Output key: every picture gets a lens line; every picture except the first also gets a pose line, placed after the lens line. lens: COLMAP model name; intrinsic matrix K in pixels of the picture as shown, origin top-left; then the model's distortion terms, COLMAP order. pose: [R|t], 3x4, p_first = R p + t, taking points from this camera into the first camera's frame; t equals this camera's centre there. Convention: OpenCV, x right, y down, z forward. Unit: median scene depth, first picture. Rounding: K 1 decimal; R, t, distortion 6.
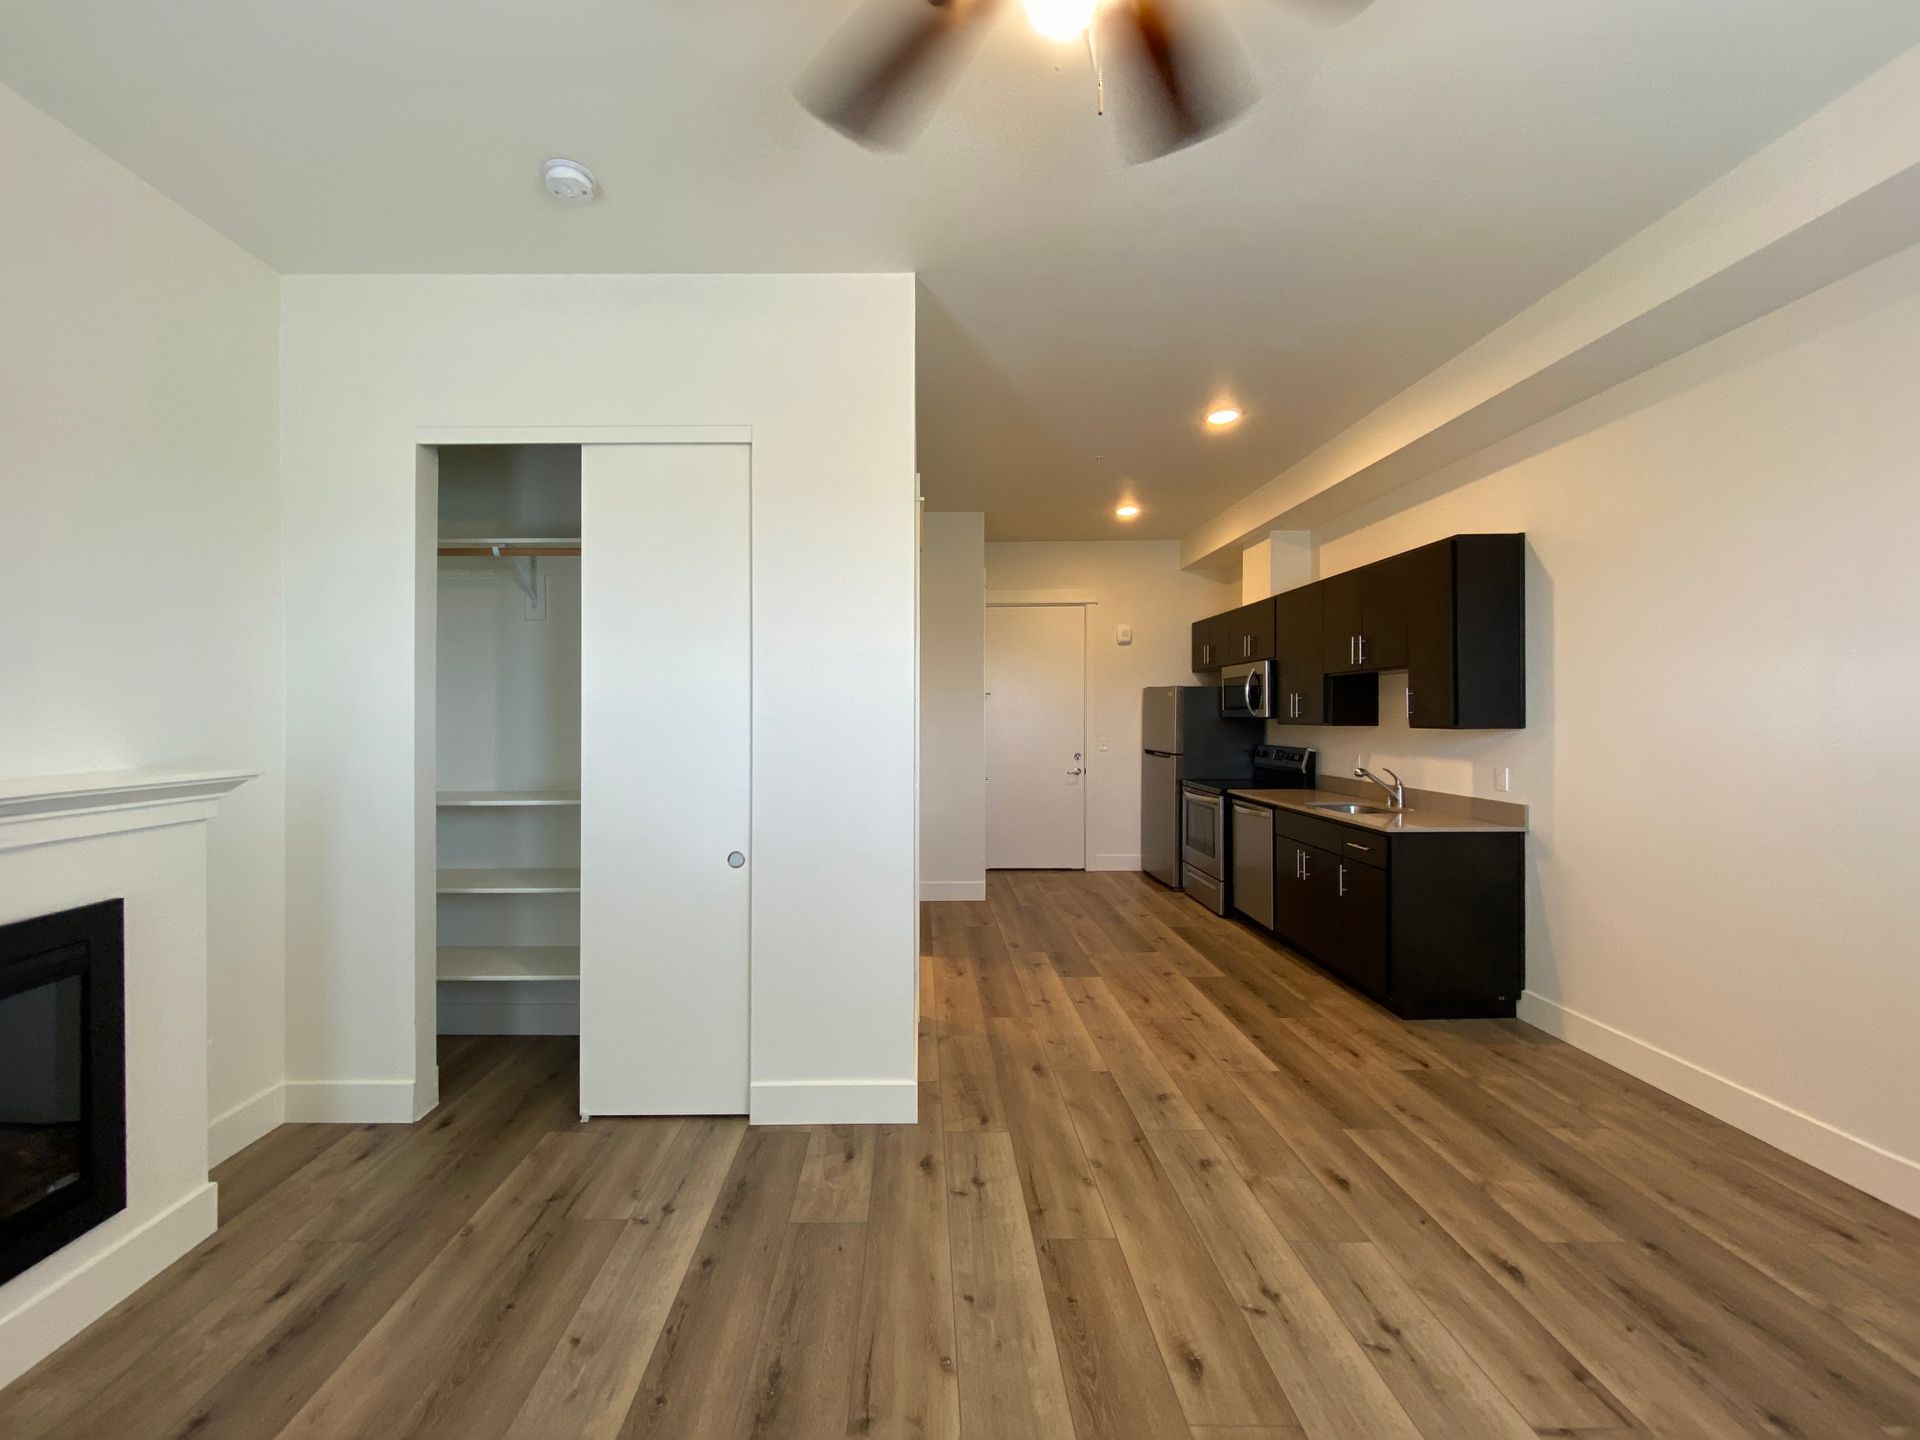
lens RADIAL K [[697.7, 0, 913.2], [0, 697.7, 722.9], [0, 0, 1]] dist [0.000016, -0.000007]
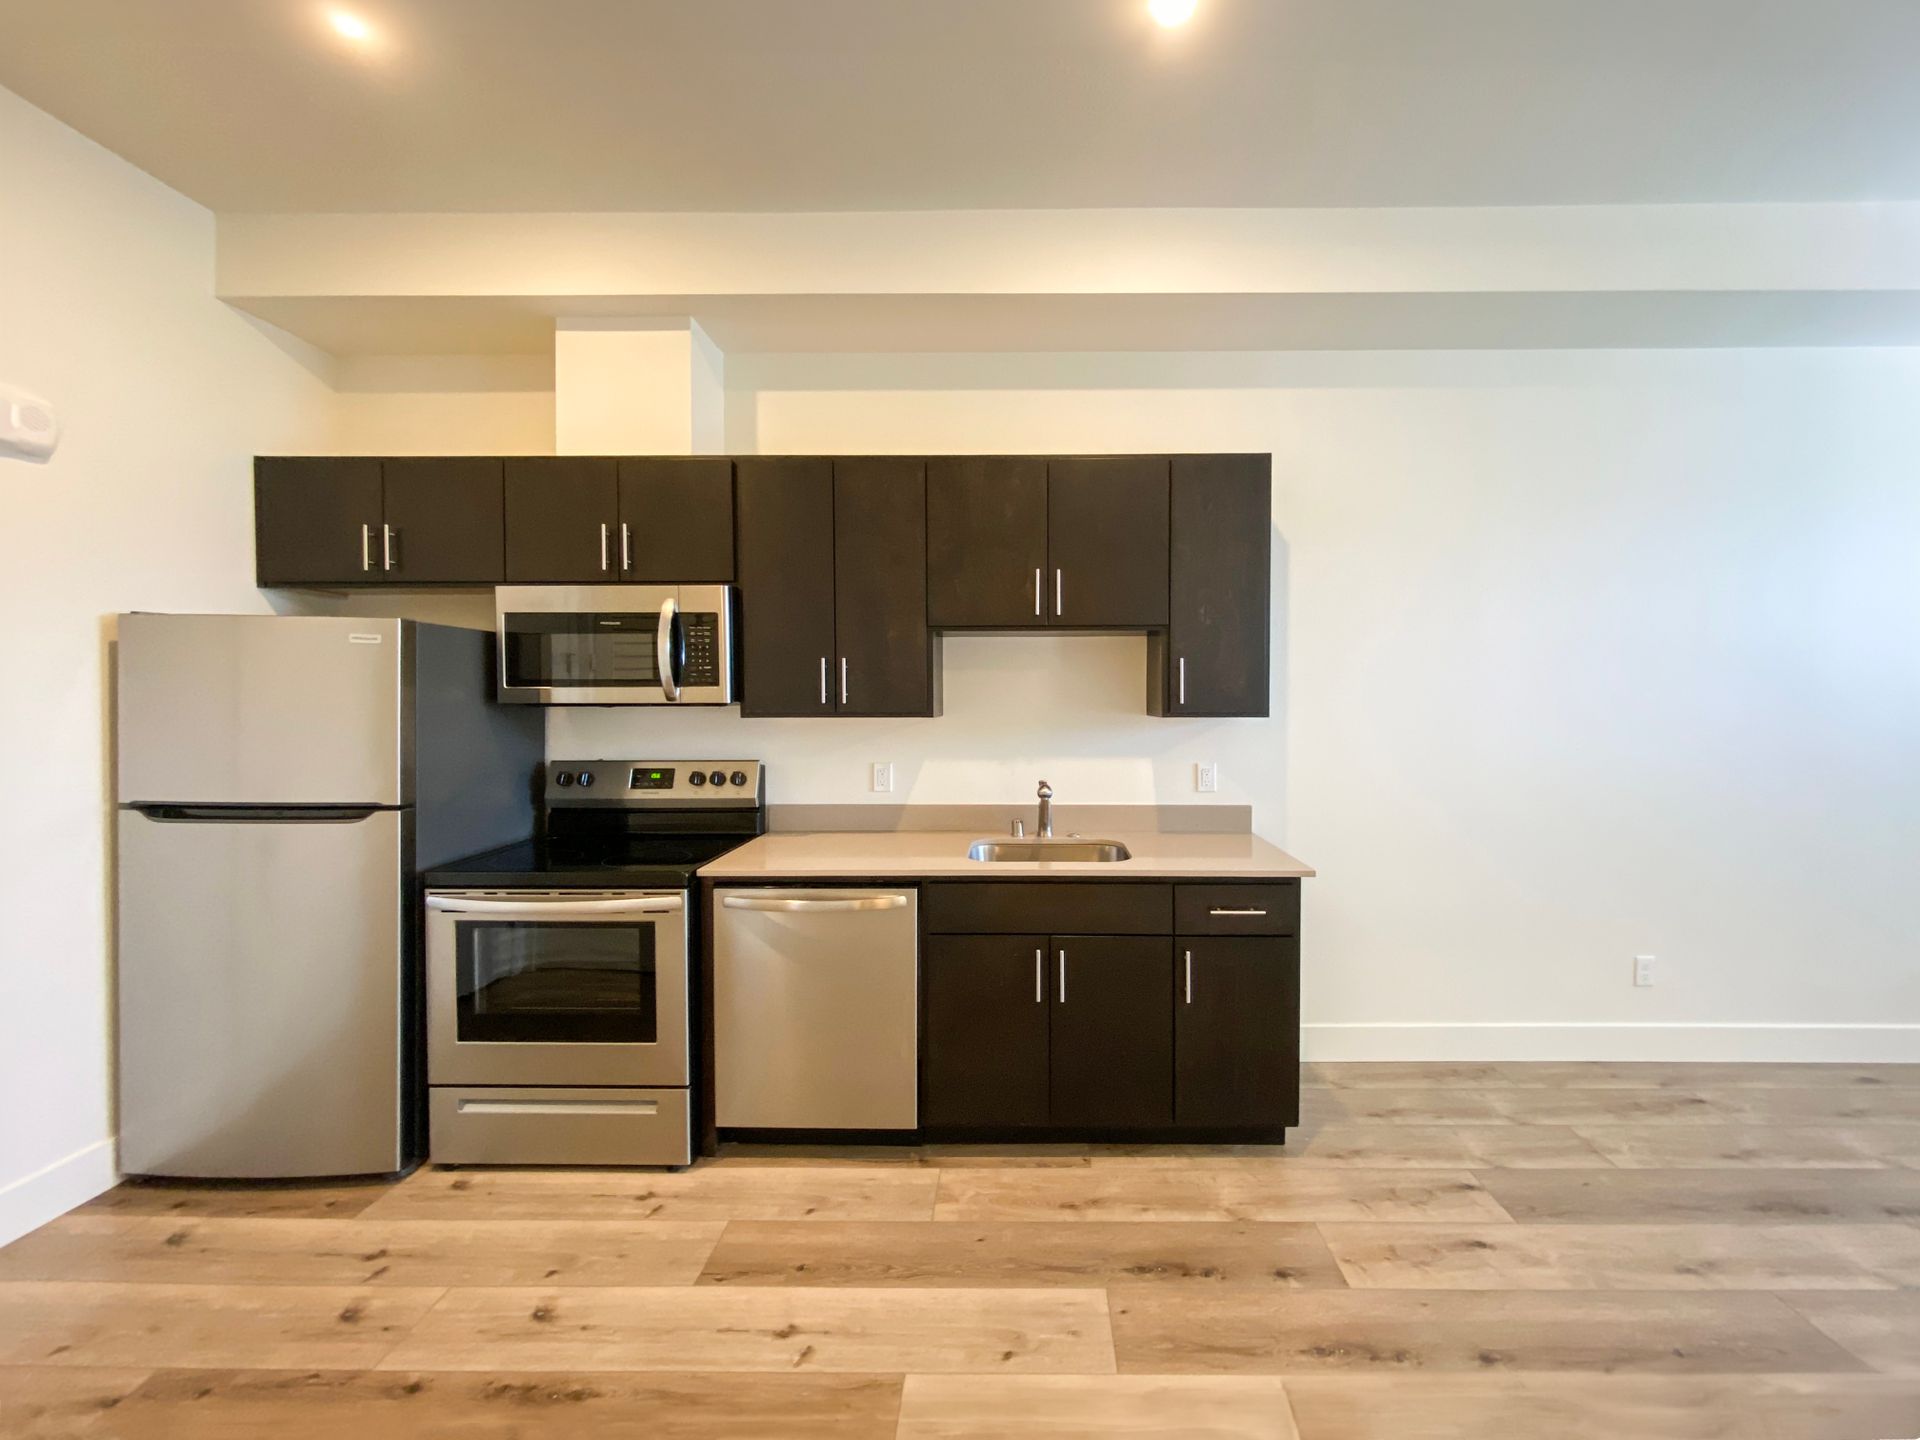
lens RADIAL K [[752.8, 0, 1003.2], [0, 752.8, 717.3], [0, 0, 1]] dist [0.000655, -0.000012]
pose [[0.004040, -0.025343, 0.999671, -0.028855], [0.012721, 0.999599, 0.025290, -0.017347], [-0.999911, 0.012614, 0.004360, 1.535607]]
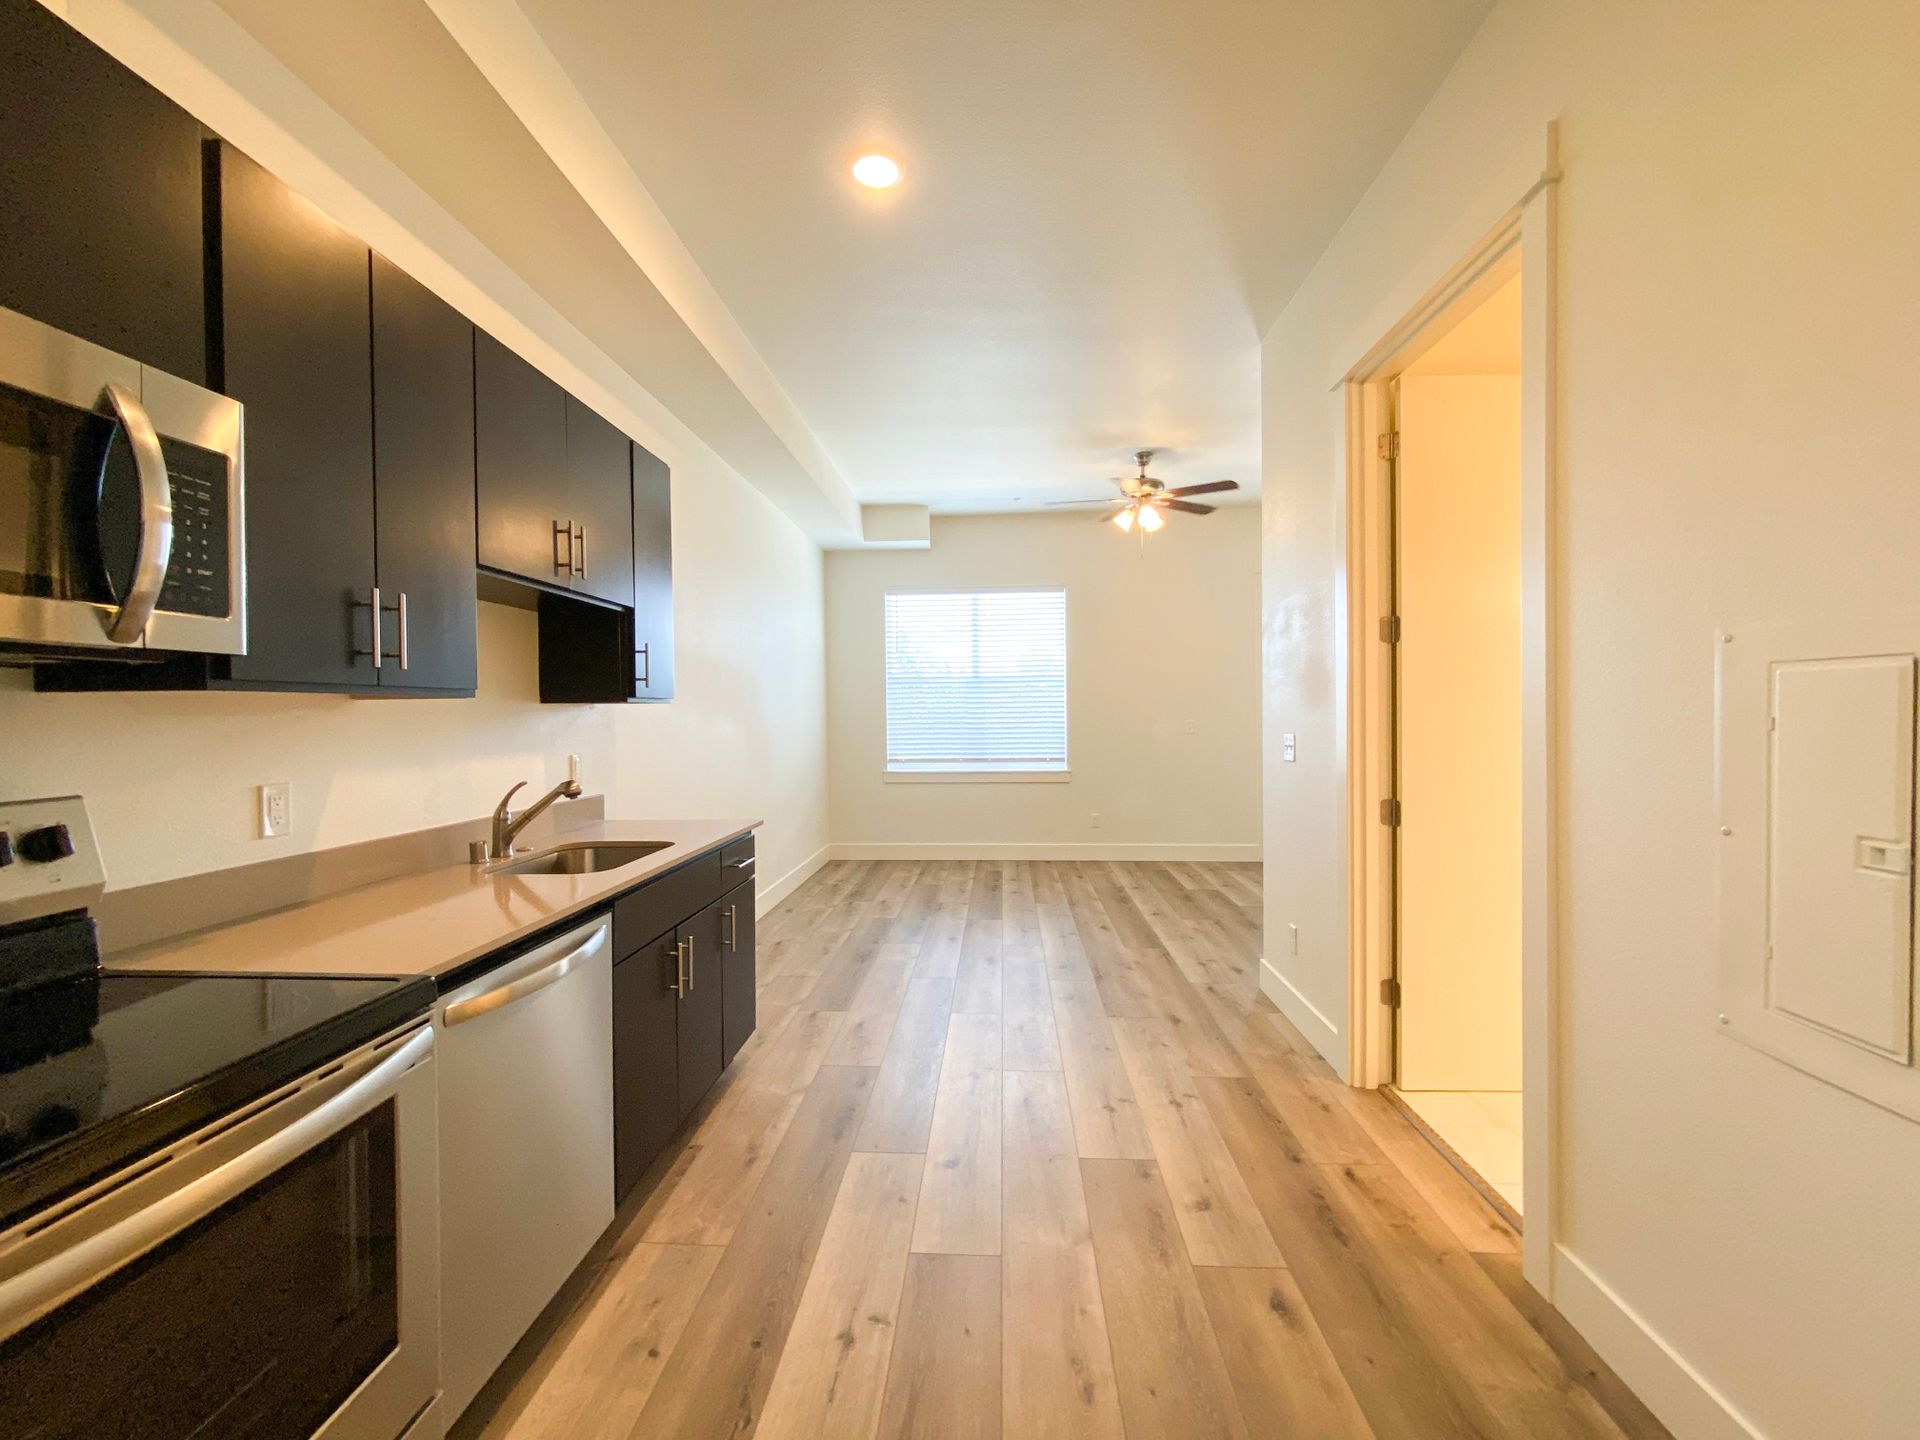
lens RADIAL K [[867.1, 0, 961.6], [0, 867.1, 734.7], [0, 0, 1]] dist [-0.000927, -0.000181]
pose [[-0.999883, 0.013514, 0.007137, 0.512997], [0.013733, 0.999406, 0.031622, 0.021682], [-0.006706, 0.031716, -0.999474, 2.428105]]
